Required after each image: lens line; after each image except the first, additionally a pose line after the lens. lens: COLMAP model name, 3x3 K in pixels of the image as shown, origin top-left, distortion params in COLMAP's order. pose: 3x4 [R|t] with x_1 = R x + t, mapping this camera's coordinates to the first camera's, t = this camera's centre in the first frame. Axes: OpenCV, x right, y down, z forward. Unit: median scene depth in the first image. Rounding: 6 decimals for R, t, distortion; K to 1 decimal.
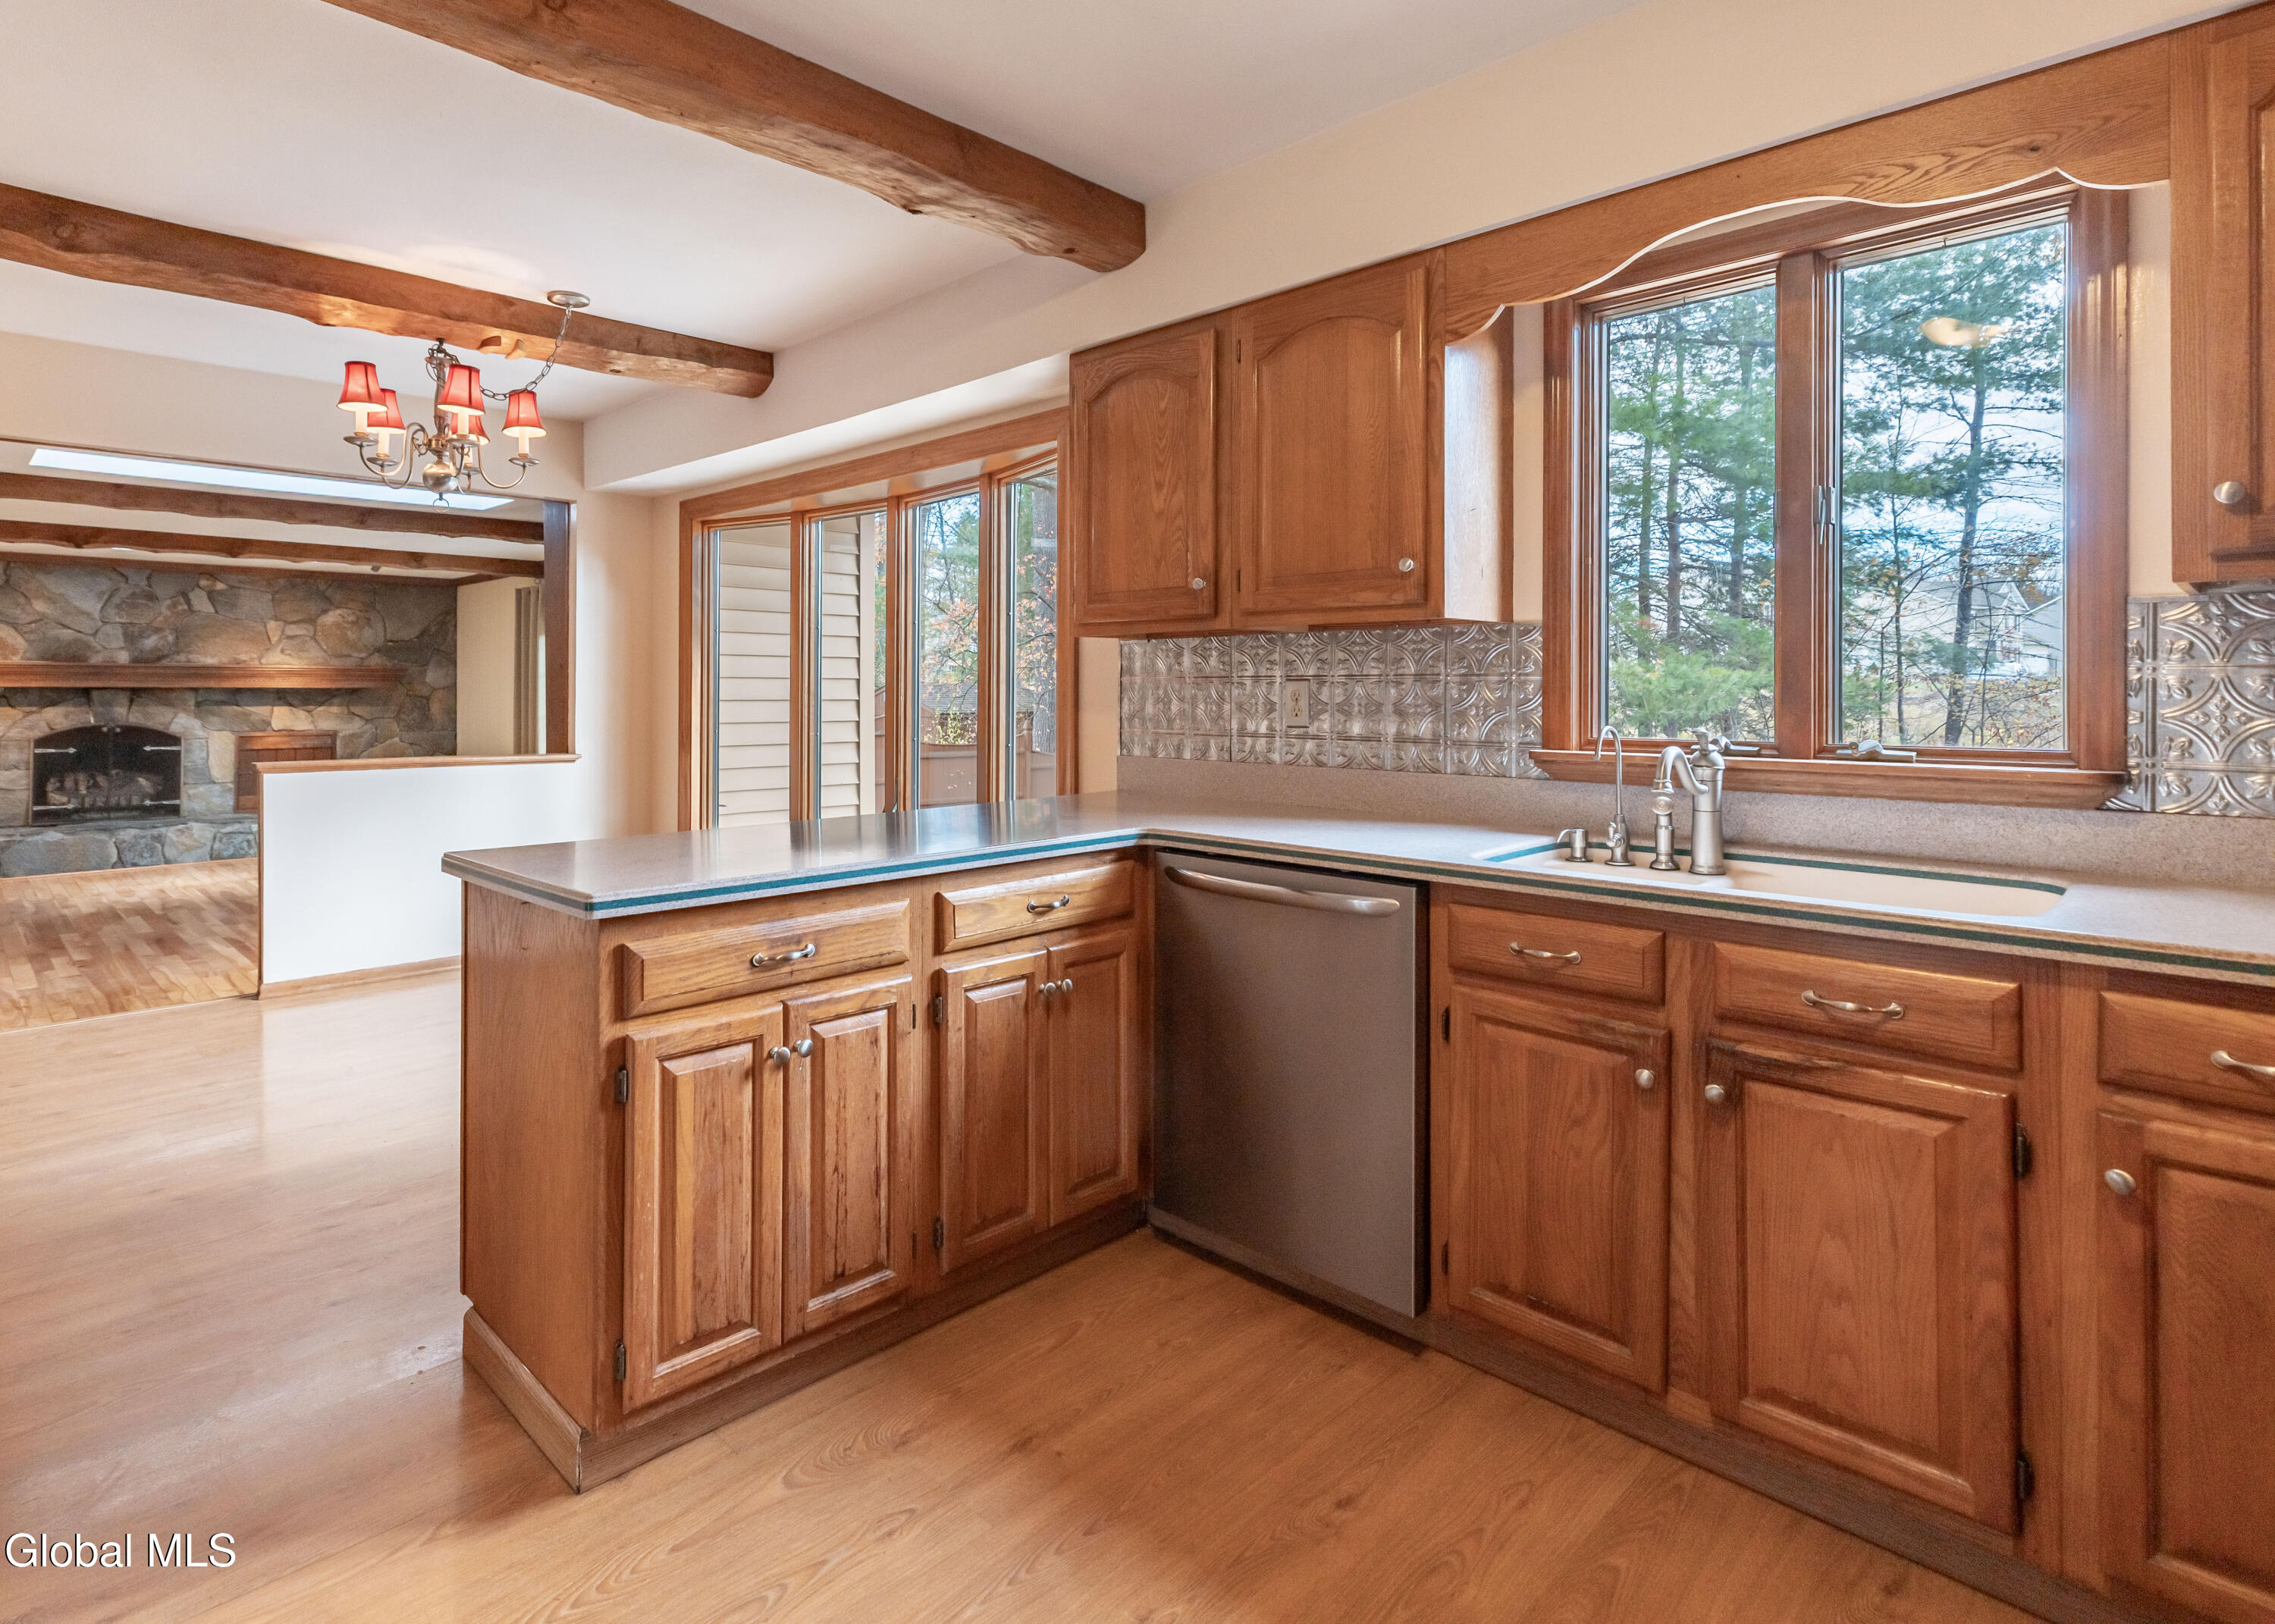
lens RADIAL K [[1348.6, 0, 1166.3], [0, 1348.6, 694.8], [0, 0, 1]] dist [0.003581, -0.000209]
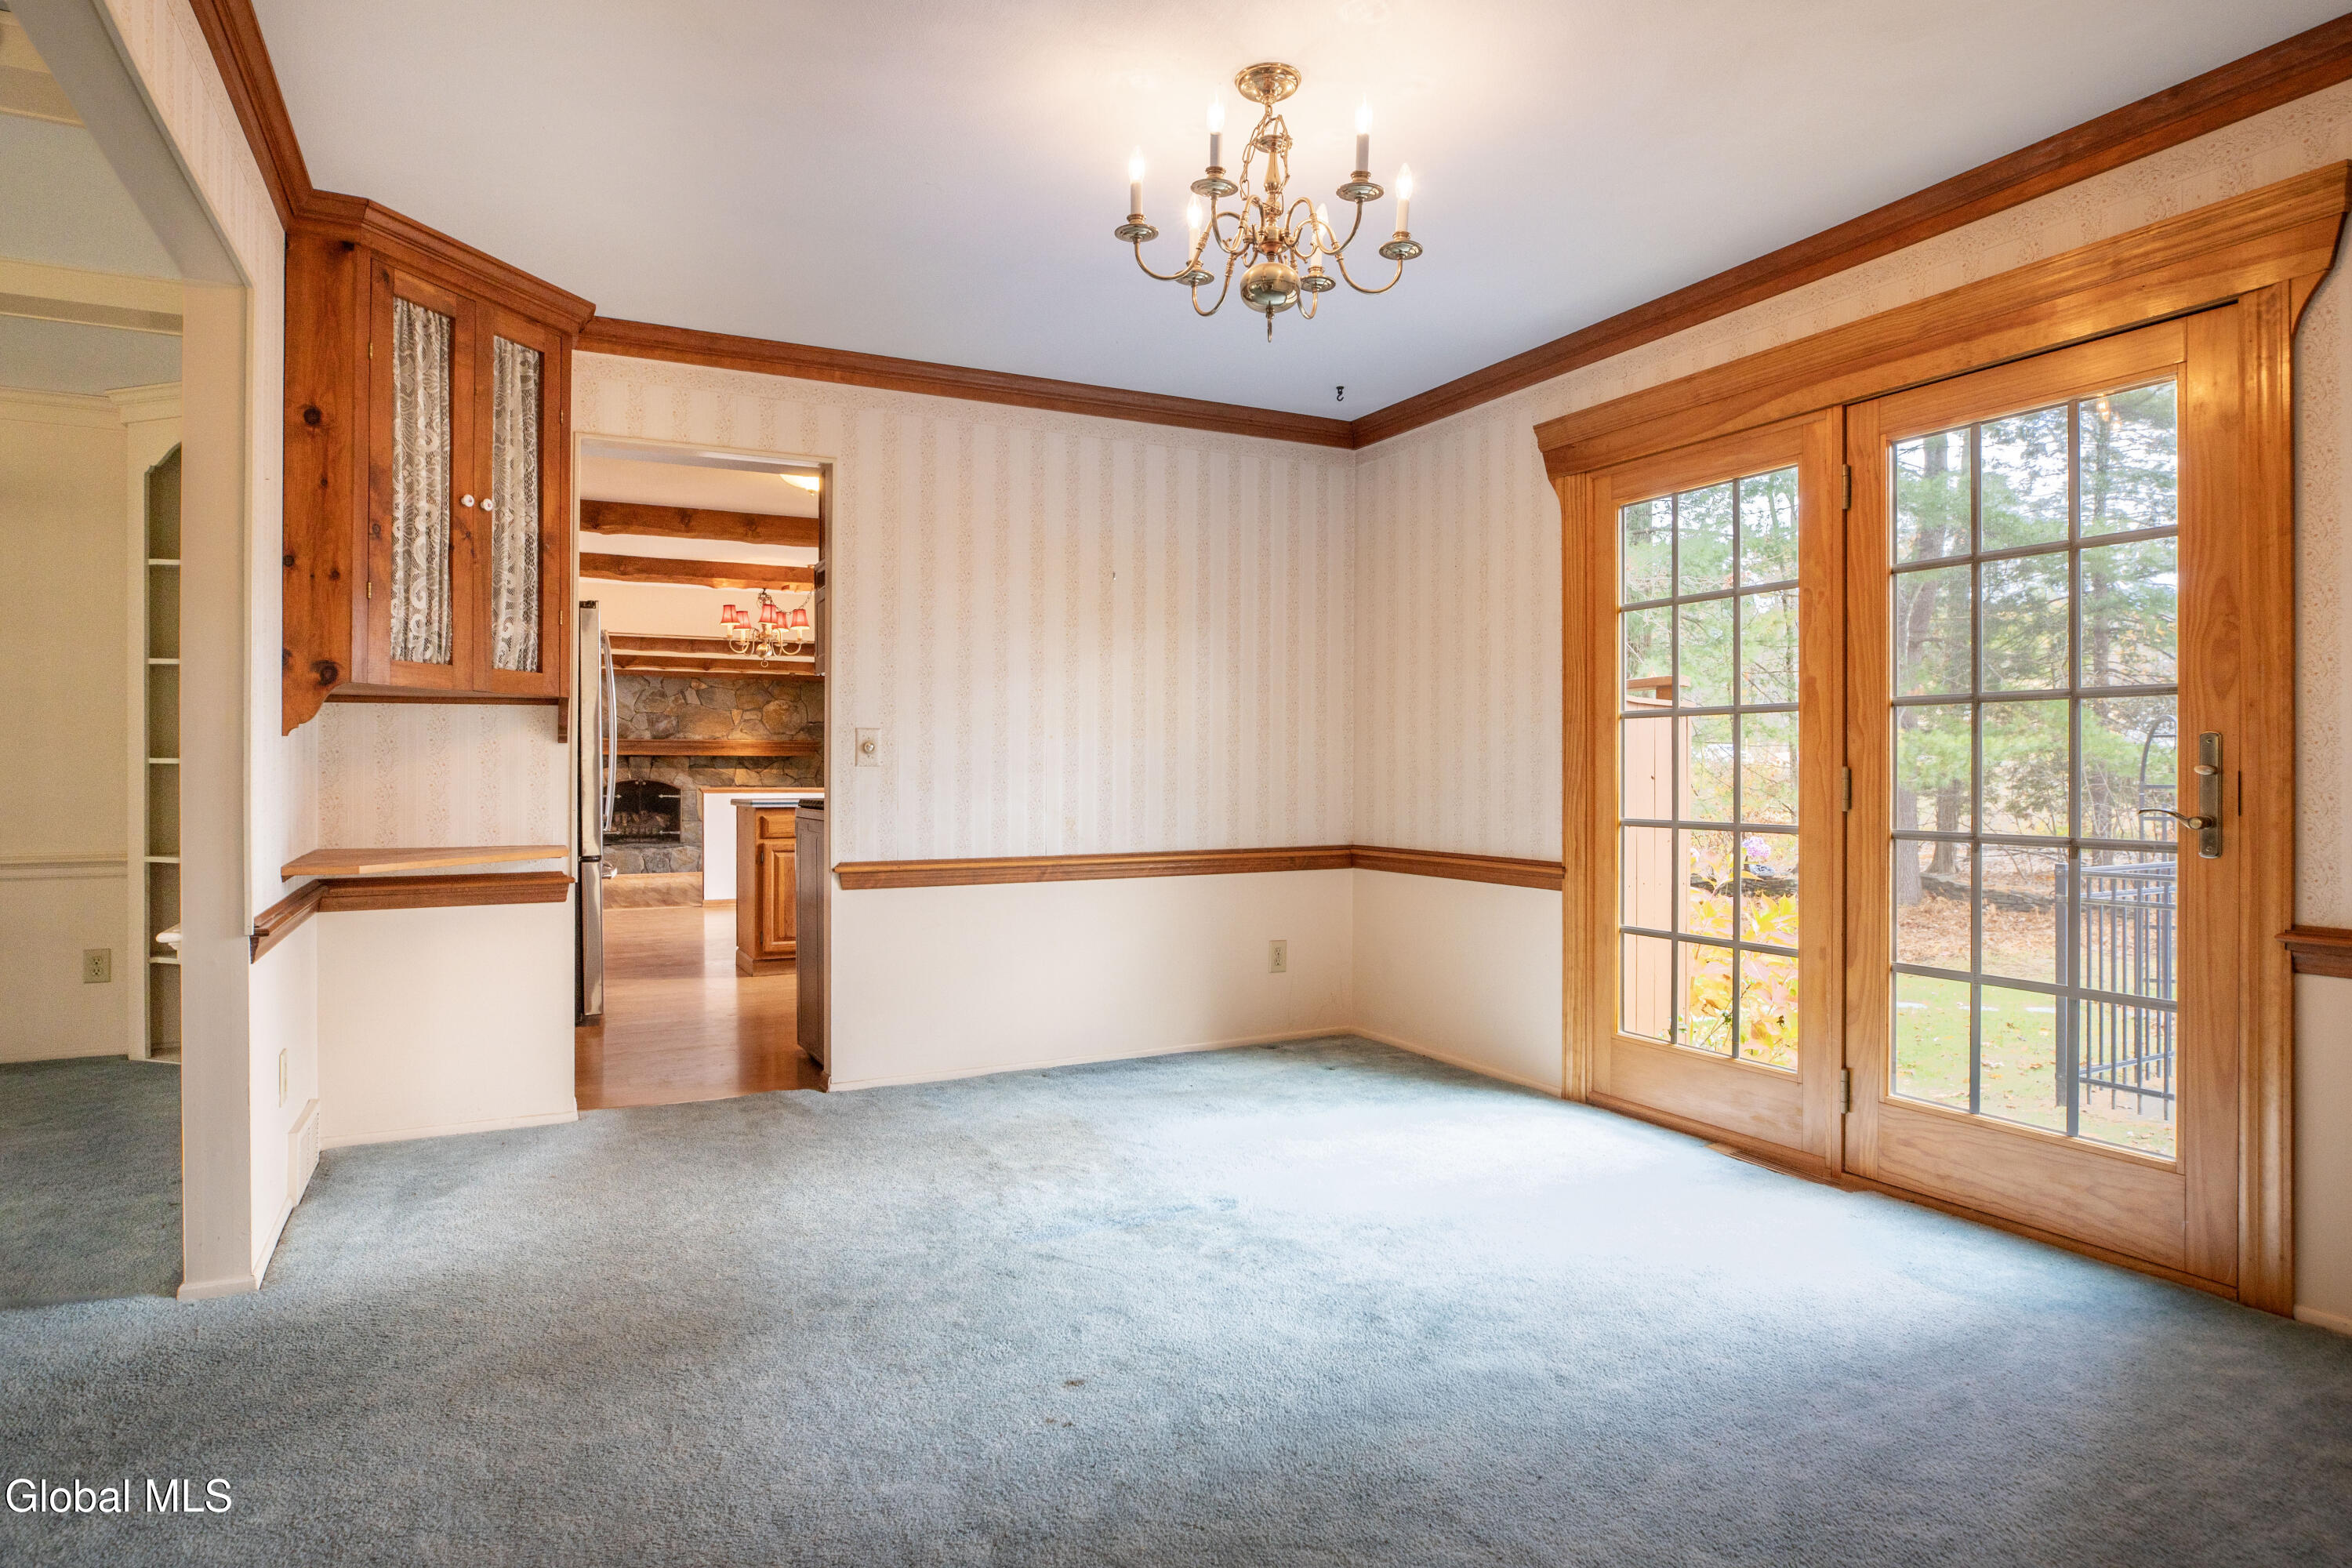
lens RADIAL K [[1297.3, 0, 1179.4], [0, 1297.3, 769.5], [0, 0, 1]] dist [-0.021545, 0.002483]
pose [[0.963979, 0.001334, -0.265975, 0.177918], [-0.000914, 0.999998, 0.001703, 0.007274], [0.265977, -0.001399, 0.963978, -0.224655]]
